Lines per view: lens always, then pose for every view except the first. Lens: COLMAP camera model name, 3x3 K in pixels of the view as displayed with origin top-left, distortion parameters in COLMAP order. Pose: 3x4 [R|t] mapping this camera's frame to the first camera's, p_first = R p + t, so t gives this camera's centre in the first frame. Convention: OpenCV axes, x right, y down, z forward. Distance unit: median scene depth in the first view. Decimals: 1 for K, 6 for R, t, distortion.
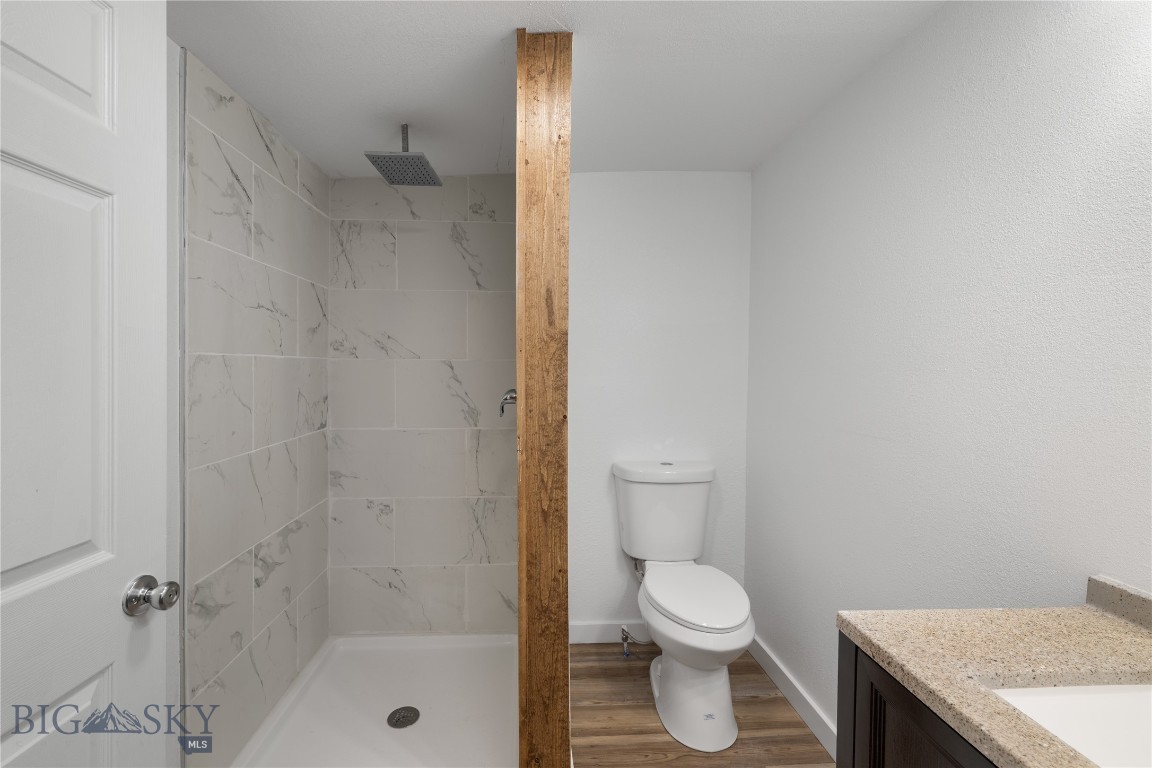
lens RADIAL K [[502.3, 0, 547.1], [0, 502.3, 371.5], [0, 0, 1]] dist [-0.001223, -0.000871]
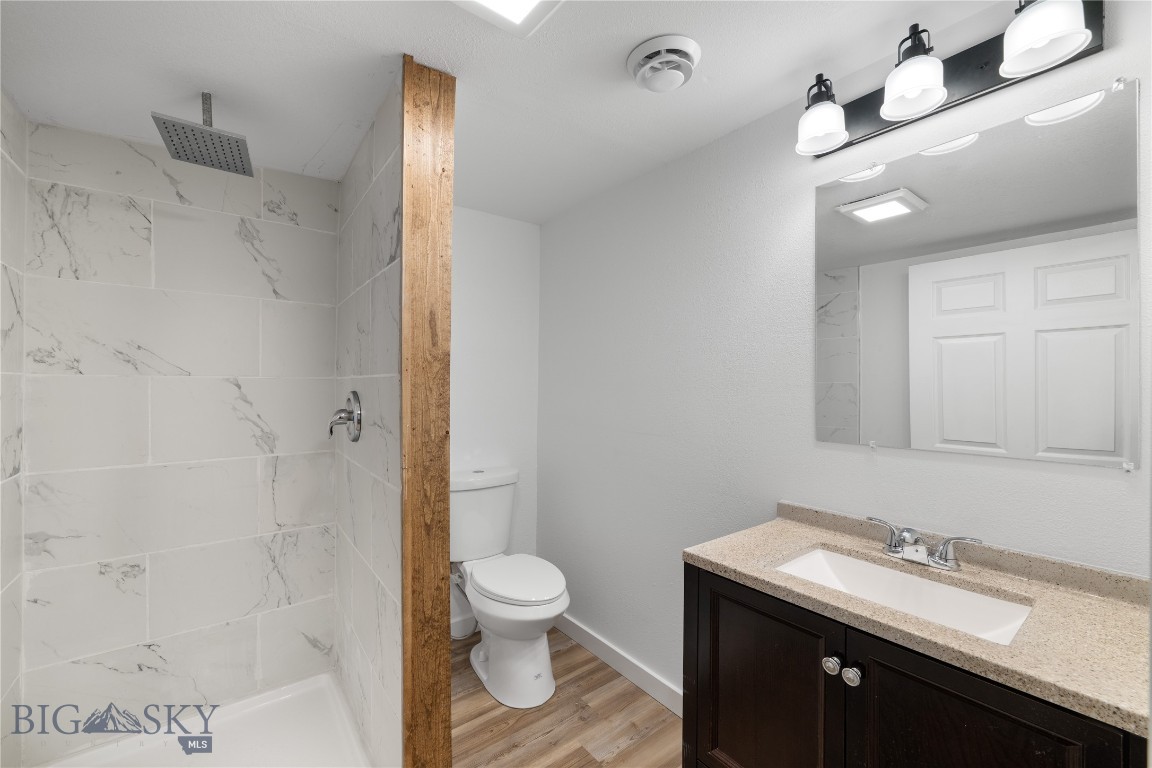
lens RADIAL K [[469.5, 0, 579.4], [0, 469.5, 384.2], [0, 0, 1]] dist [-0.002159, 0.000074]
pose [[0.815134, -0.001081, 0.579272, -0.218987], [0.006575, 0.999951, -0.007386, -0.002128], [-0.579236, 0.009829, 0.815101, 0.017866]]
